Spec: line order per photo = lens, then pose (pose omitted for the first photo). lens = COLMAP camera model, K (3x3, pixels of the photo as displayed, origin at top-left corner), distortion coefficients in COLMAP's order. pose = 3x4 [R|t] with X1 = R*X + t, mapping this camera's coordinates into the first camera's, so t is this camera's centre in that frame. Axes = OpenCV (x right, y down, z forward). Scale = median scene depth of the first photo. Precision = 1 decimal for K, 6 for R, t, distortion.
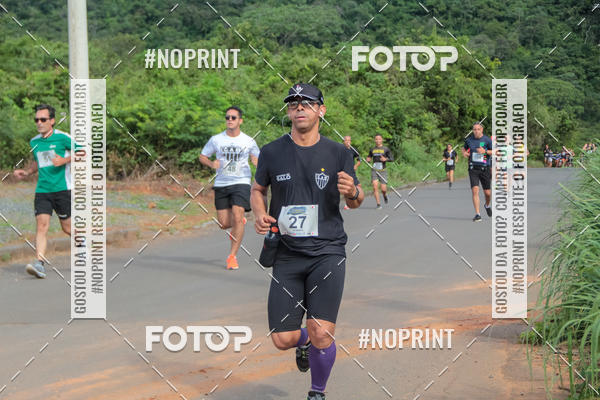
lens RADIAL K [[1302.7, 0, 263.7], [0, 1302.7, 199.2], [0, 0, 1]] dist [0.308724, 0.283894]
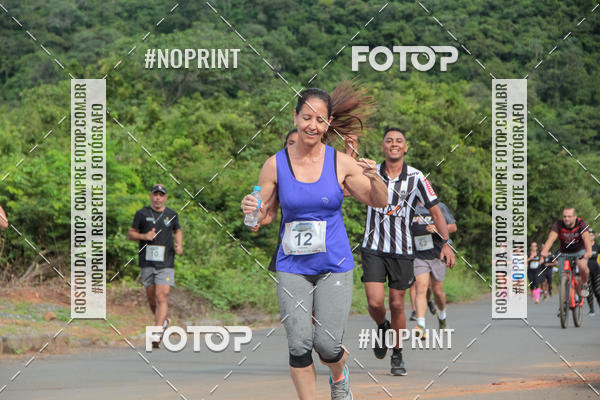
lens RADIAL K [[2344.3, 0, 294.7], [0, 2344.3, 197.7], [0, 0, 1]] dist [0.932321, 1.015570]
pose [[0.995810, -0.004039, 0.091358, -0.033126], [0.011031, 0.997035, -0.076160, 0.018236], [-0.090780, 0.076849, 0.992901, -0.118579]]
